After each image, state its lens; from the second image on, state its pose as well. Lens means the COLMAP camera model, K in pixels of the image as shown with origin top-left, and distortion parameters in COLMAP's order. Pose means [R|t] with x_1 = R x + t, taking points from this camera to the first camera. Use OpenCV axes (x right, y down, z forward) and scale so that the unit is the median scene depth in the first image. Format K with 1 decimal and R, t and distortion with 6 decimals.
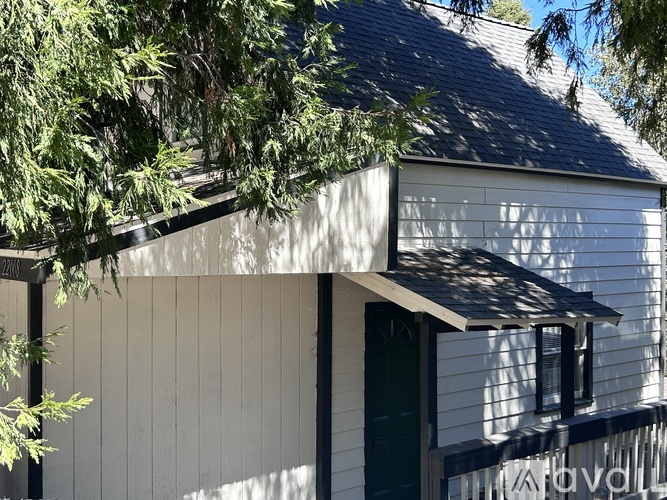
lens RADIAL K [[787.3, 0, 333.5], [0, 787.3, 250.0], [0, 0, 1]] dist [-0.007963, -0.018135]
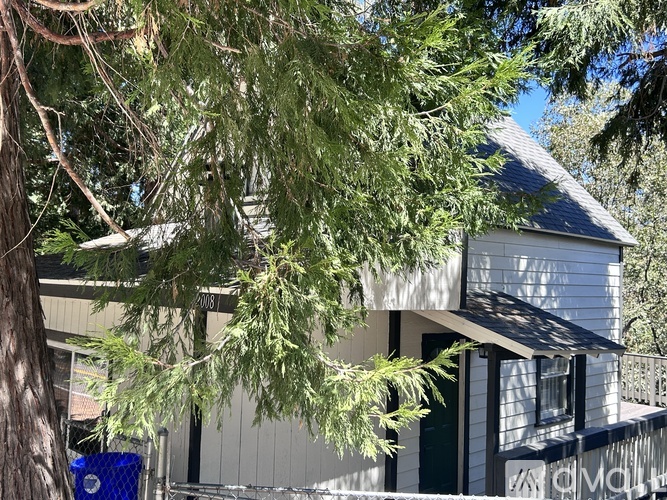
lens RADIAL K [[671.1, 0, 333.5], [0, 671.1, 250.0], [0, 0, 1]] dist [0.013795, 0.017909]
pose [[0.996429, 0.030536, 0.078714, -0.194924], [-0.026516, 0.998315, -0.051617, -0.007301], [-0.080158, 0.049345, 0.995560, -0.052872]]
